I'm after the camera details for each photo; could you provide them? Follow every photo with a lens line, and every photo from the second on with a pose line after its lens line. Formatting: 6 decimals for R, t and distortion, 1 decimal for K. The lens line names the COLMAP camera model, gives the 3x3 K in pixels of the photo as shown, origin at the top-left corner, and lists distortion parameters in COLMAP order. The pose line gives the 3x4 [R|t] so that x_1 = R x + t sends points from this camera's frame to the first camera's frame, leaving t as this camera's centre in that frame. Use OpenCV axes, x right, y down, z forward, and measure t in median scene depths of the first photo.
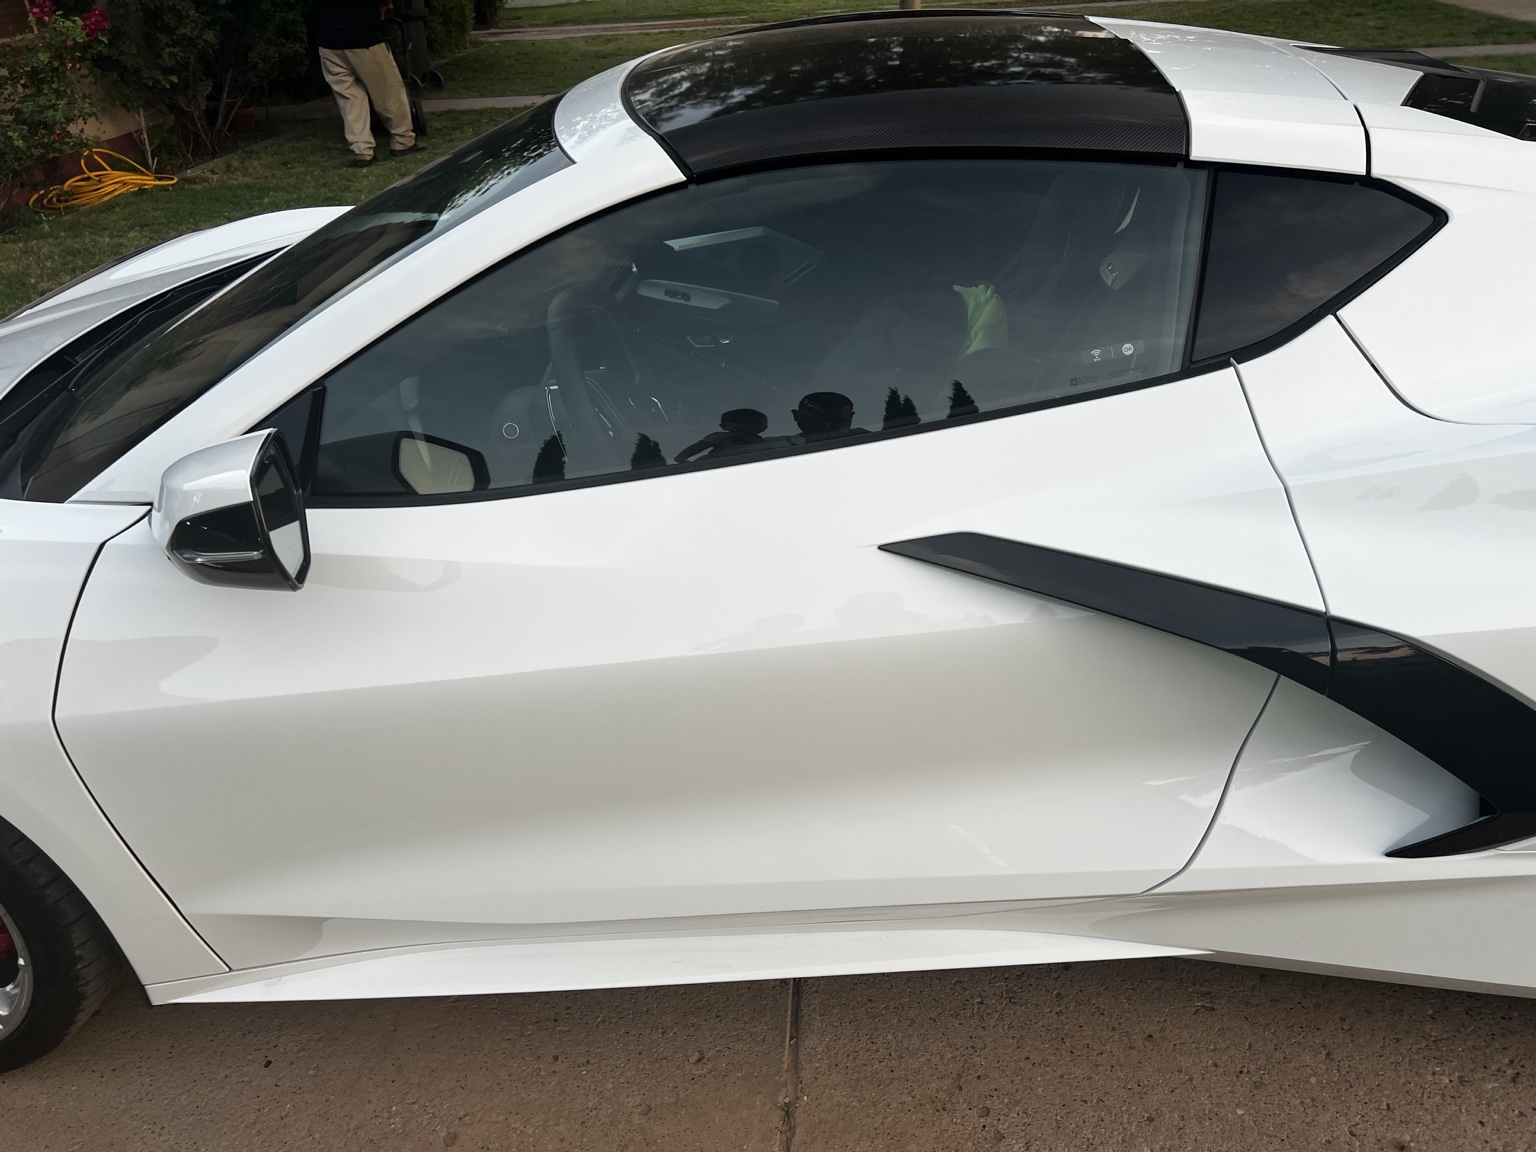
lens RADIAL K [[1147.7, 0, 759.0], [0, 1147.7, 578.3], [0, 0, 1]] dist [0.084991, -0.105352]
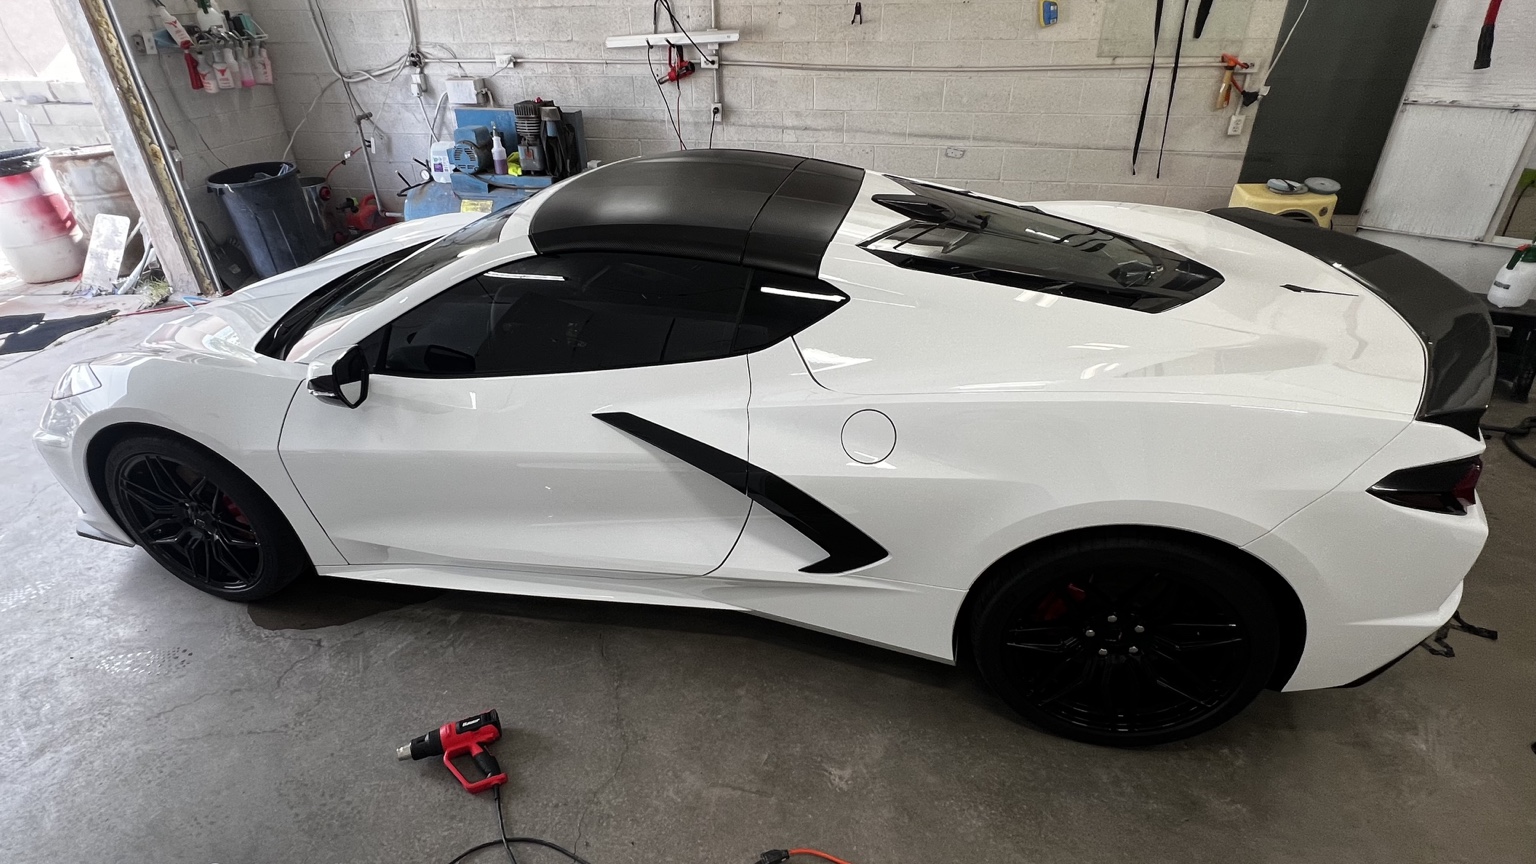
lens RADIAL K [[766.4, 0, 761.3], [0, 766.4, 429.1], [0, 0, 1]] dist [-0.002372, -0.000489]
pose [[0.988279, 0.108866, -0.107021, 0.607536], [-0.107395, 0.994027, 0.019430, -0.064488], [0.108497, -0.007709, 0.994067, -0.531865]]
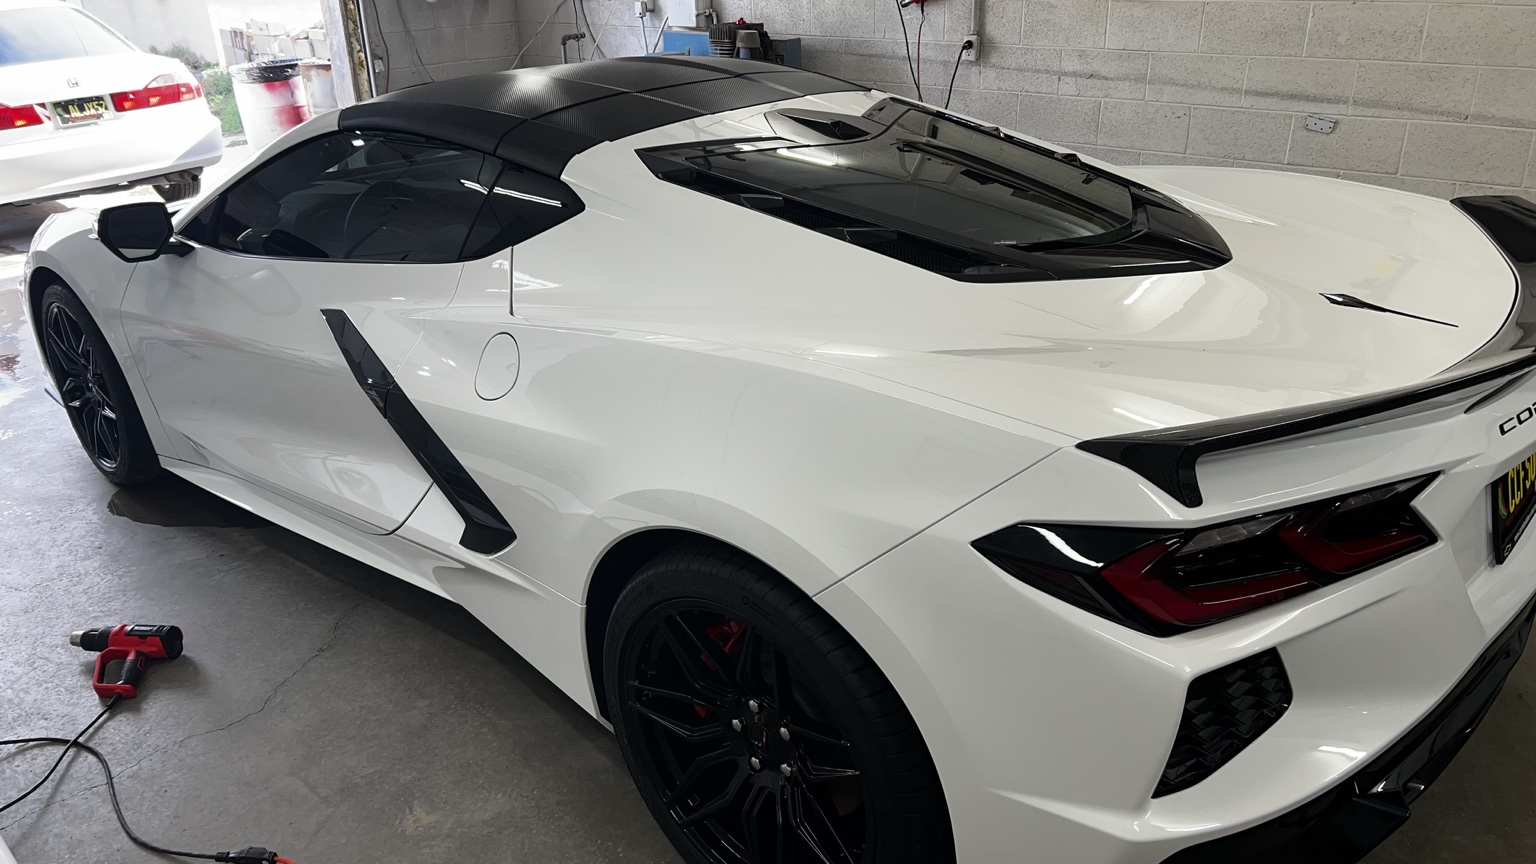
lens RADIAL K [[1171.3, 0, 768.0], [0, 1171.3, 432.0], [0, 0, 1]] dist [0.020828, 0.002279]
pose [[0.789312, 0.275112, -0.548908, 1.882987], [-0.321566, 0.946809, 0.012138, -0.099047], [0.523050, 0.166929, 0.835795, -0.292477]]
